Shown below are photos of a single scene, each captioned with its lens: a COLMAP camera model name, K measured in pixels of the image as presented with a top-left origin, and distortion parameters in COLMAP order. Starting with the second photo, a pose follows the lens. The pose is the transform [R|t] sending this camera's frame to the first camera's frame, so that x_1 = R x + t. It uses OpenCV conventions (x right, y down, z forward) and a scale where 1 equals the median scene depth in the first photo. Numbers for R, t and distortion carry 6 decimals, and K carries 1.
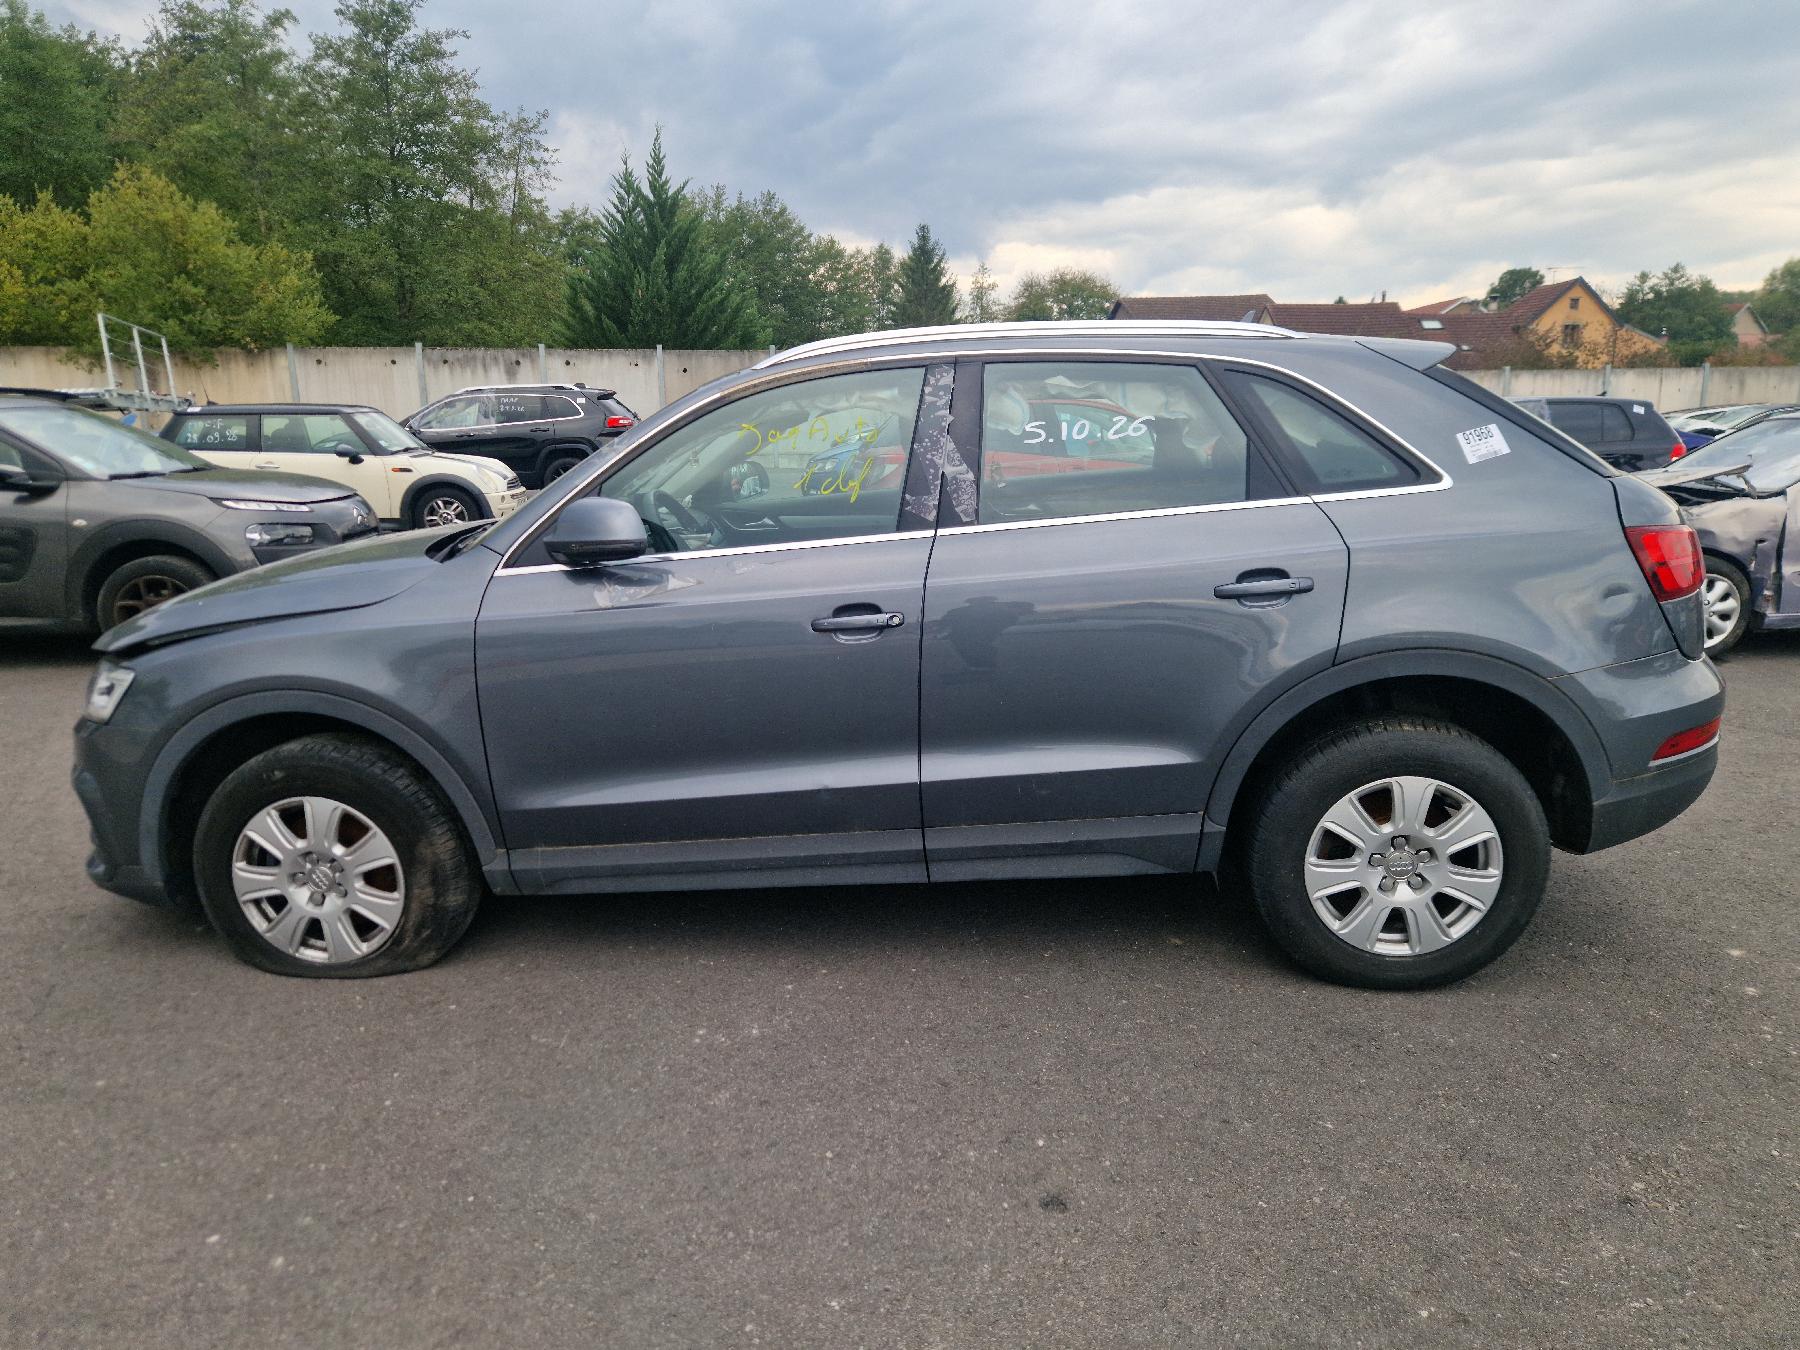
lens RADIAL K [[1228.1, 0, 900.0], [0, 1228.1, 675.0], [0, 0, 1]] dist [0.056059, -0.039302]
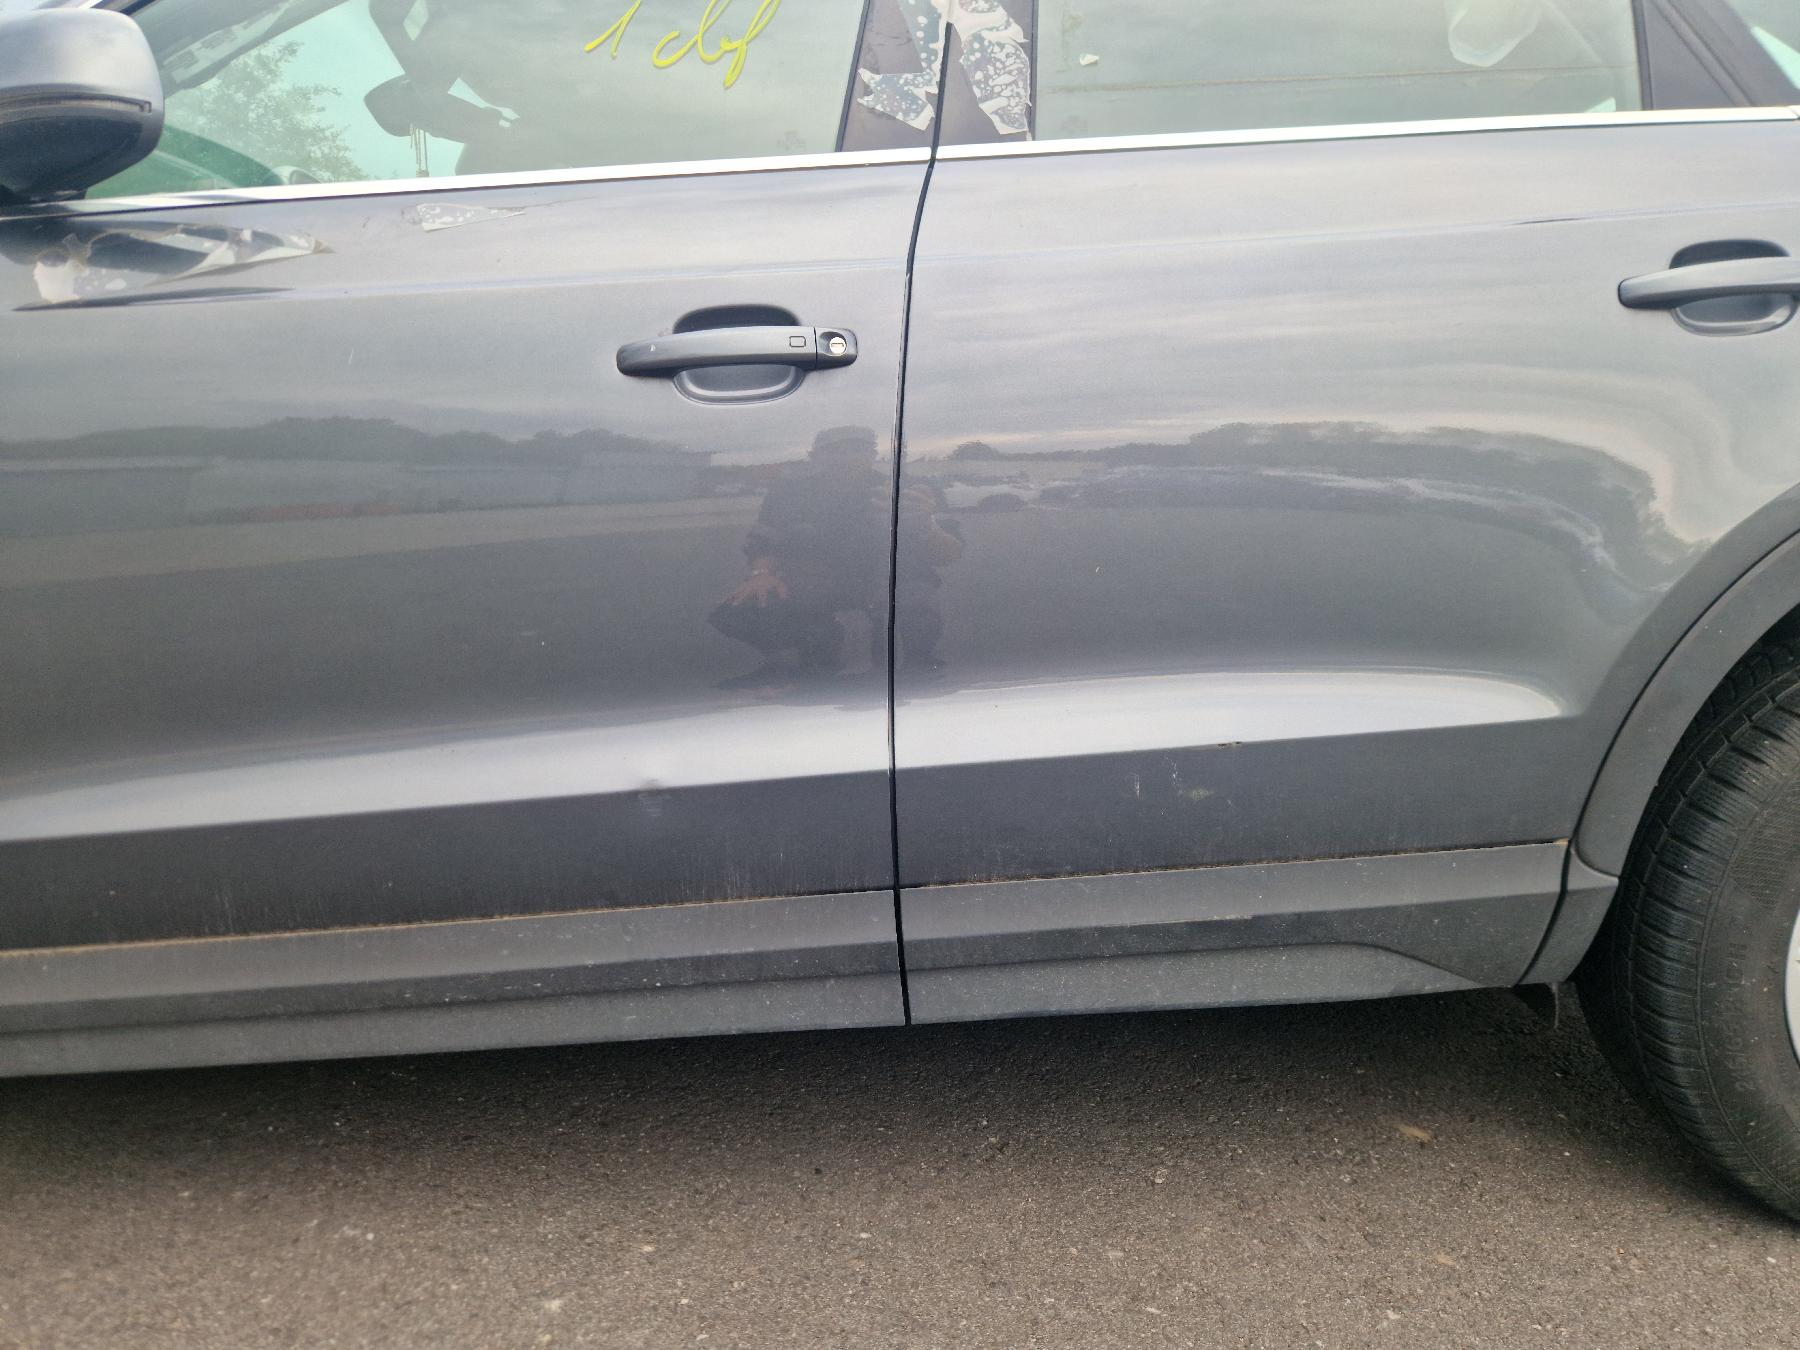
lens RADIAL K [[1228.1, 0, 900.0], [0, 1228.1, 675.0], [0, 0, 1]] dist [0.056059, -0.039302]
pose [[0.995842, 0.005200, 0.090943, -0.017851], [0.001538, 0.997267, -0.073868, 0.084846], [-0.091079, 0.073701, 0.993113, 0.595580]]
